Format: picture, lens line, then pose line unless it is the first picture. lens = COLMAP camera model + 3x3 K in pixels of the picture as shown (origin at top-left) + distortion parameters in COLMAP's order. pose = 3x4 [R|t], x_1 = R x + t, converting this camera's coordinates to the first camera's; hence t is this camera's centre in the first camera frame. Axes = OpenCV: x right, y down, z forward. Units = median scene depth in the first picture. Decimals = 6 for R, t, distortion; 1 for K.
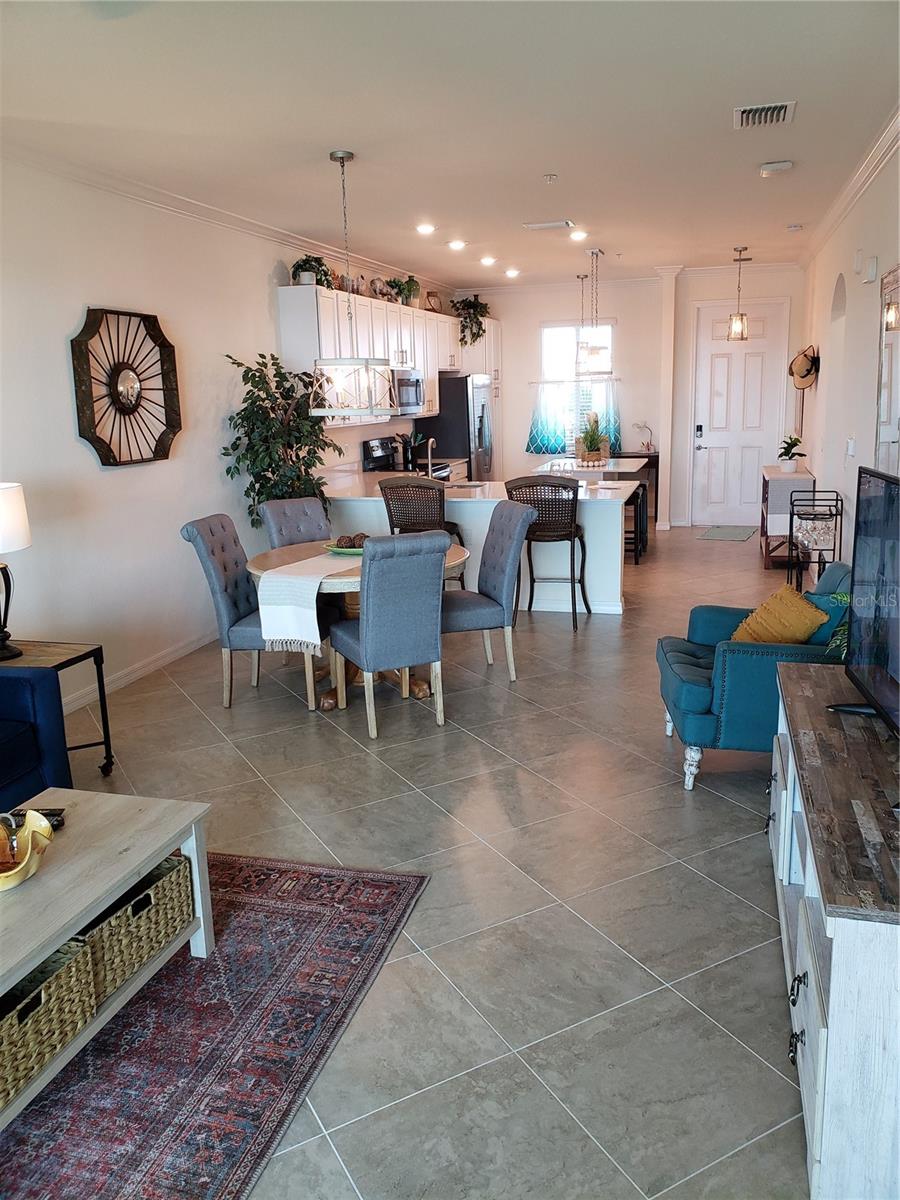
lens RADIAL K [[935.8, 0, 450.0], [0, 935.8, 600.0], [0, 0, 1]] dist [0.049915, -0.001453]
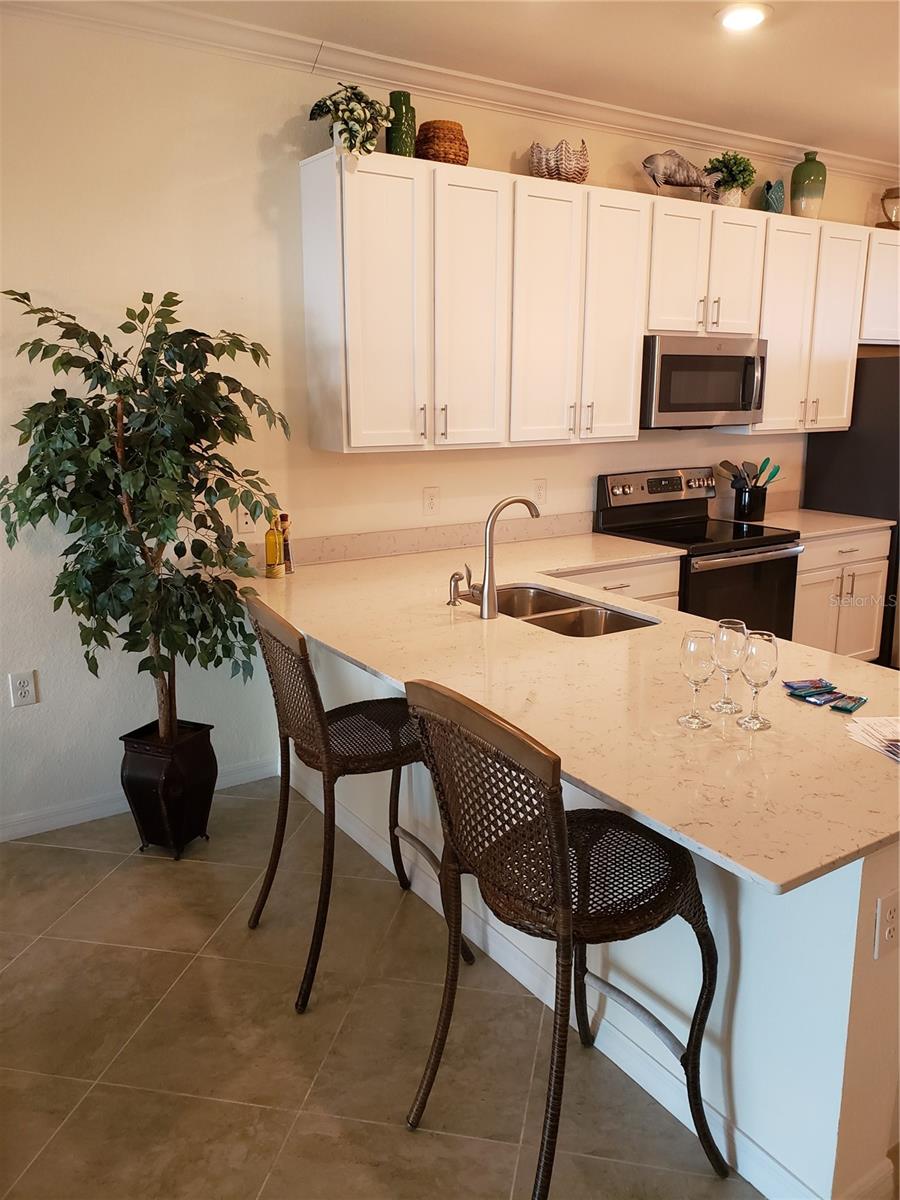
lens RADIAL K [[935.8, 0, 450.0], [0, 935.8, 600.0], [0, 0, 1]] dist [0.049915, -0.001453]
pose [[0.763523, 0.172581, -0.622292, 0.299234], [-0.165488, 0.983740, 0.069776, -0.202036], [0.624216, 0.049706, 0.779669, 0.884232]]
